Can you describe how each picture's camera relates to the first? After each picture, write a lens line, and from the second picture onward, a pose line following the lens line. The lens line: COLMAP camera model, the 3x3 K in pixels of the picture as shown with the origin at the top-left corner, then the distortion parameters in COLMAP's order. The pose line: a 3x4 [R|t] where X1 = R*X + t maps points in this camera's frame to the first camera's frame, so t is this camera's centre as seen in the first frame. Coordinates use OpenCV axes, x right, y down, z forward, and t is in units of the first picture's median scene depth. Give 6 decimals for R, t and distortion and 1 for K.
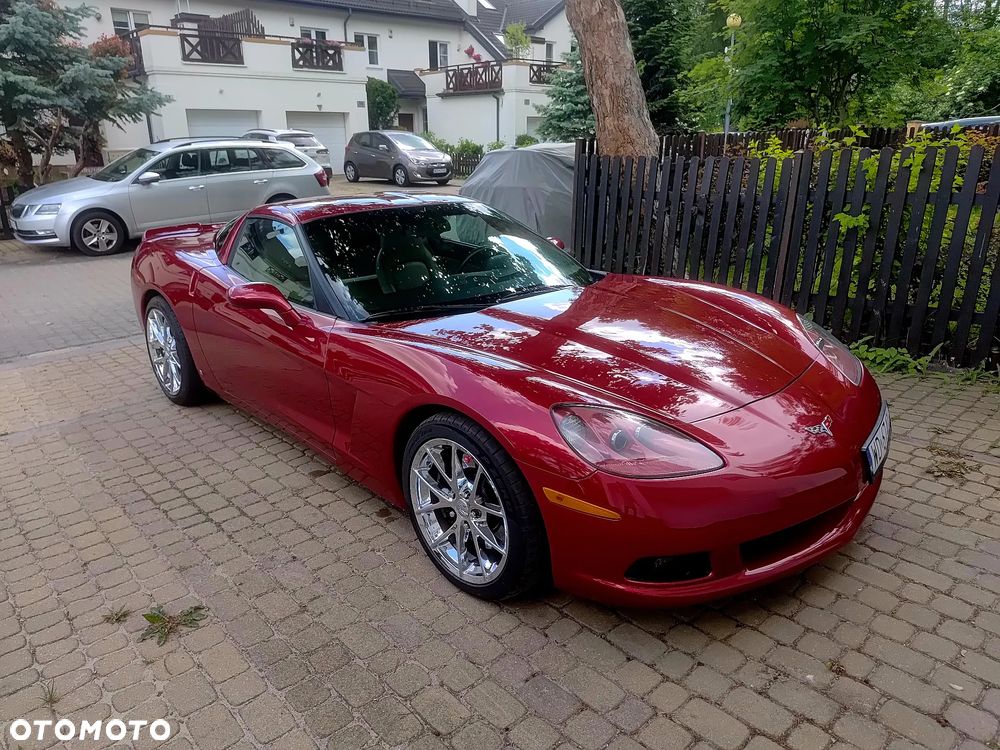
lens RADIAL K [[684.8, 0, 489.6], [0, 684.8, 369.2], [0, 0, 1]] dist [0.058833, -0.076934]
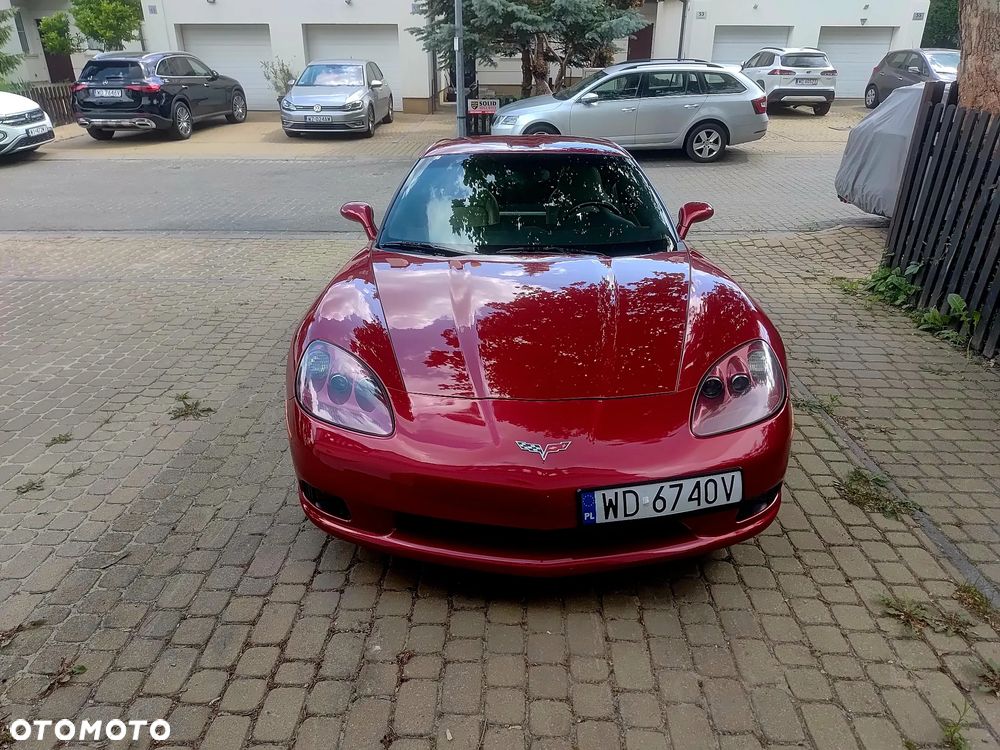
lens RADIAL K [[682.2, 0, 505.5], [0, 682.2, 355.0], [0, 0, 1]] dist [0.038214, -0.044122]
pose [[0.733217, 0.286339, -0.616768, 0.370504], [-0.226124, 0.958071, 0.175974, -0.070270], [0.641296, 0.010439, 0.767223, 0.103565]]
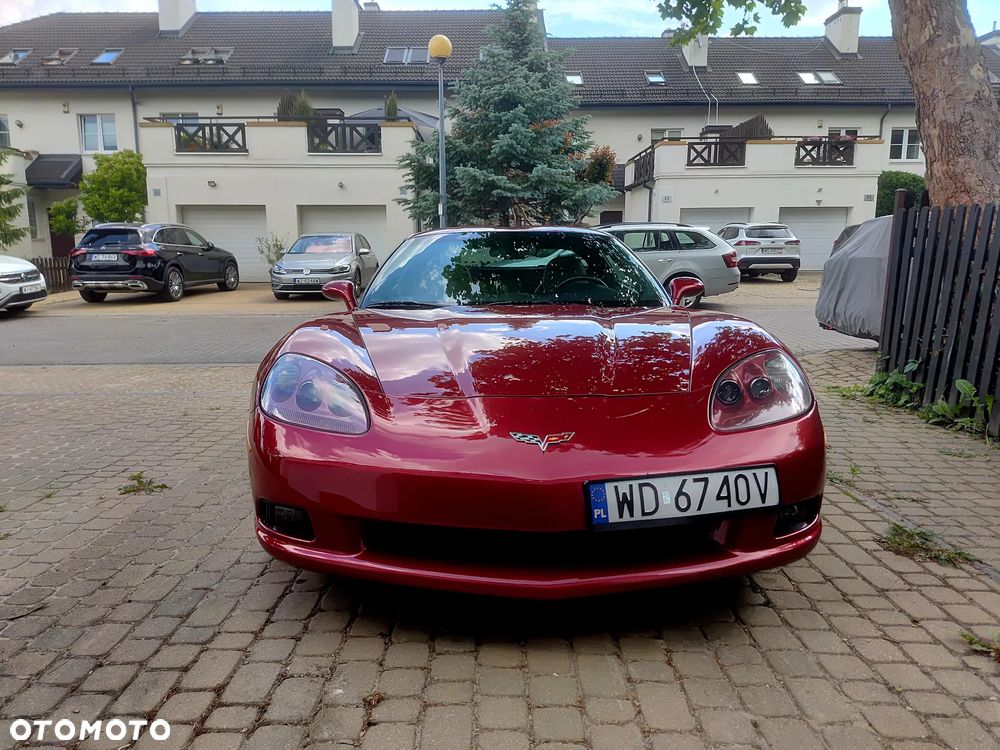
lens RADIAL K [[684.8, 0, 489.6], [0, 684.8, 369.2], [0, 0, 1]] dist [0.058833, -0.076934]
pose [[0.737637, 0.125298, -0.663469, 0.362523], [-0.219793, 0.973670, -0.060482, 0.025317], [0.638422, 0.190440, 0.745755, 0.137815]]
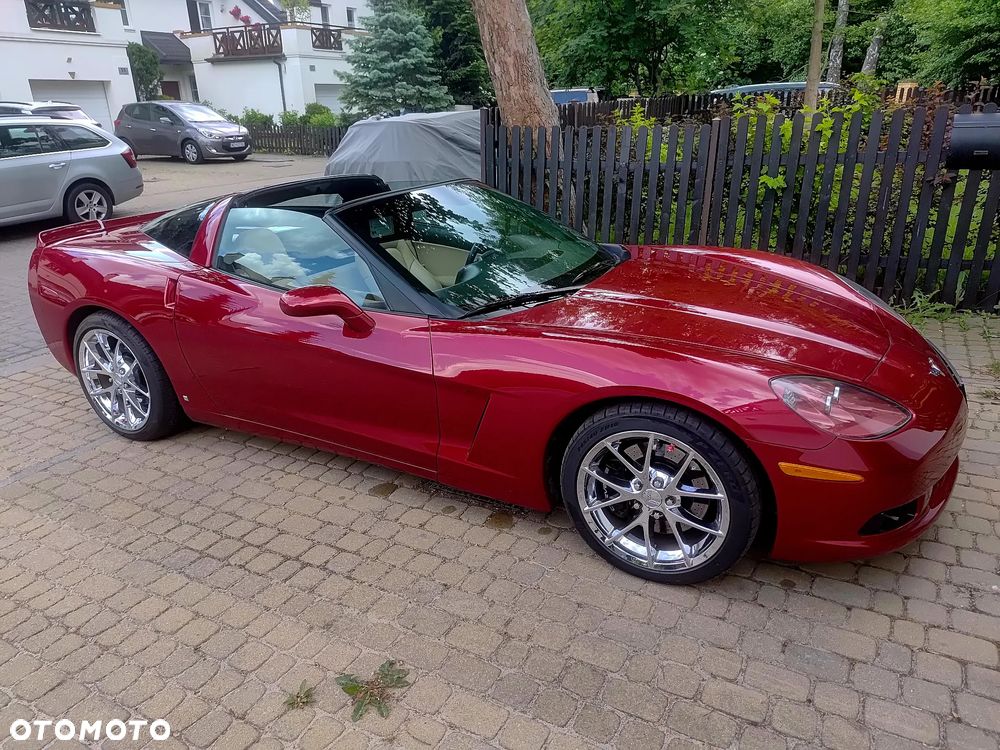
lens RADIAL K [[690.6, 0, 500.0], [0, 690.6, 375.0], [0, 0, 1]] dist [0.045814, -0.064381]
pose [[0.946873, -0.126522, 0.295675, -0.198717], [0.113067, 0.991636, 0.062245, -0.021572], [-0.301077, -0.025507, 0.953259, 0.053028]]
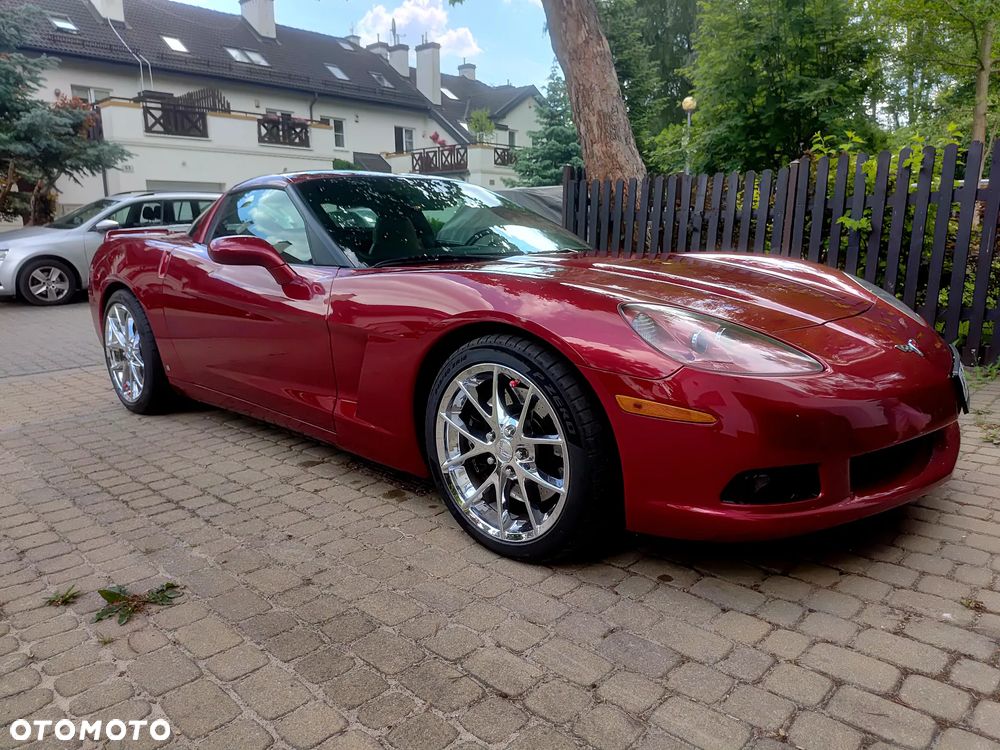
lens RADIAL K [[691.5, 0, 506.6], [0, 691.5, 376.5], [0, 0, 1]] dist [0.040835, -0.048220]
pose [[0.996913, -0.010599, 0.077794, -0.039260], [0.019375, 0.993414, -0.112930, 0.080988], [-0.076084, 0.114088, 0.990553, 0.061966]]
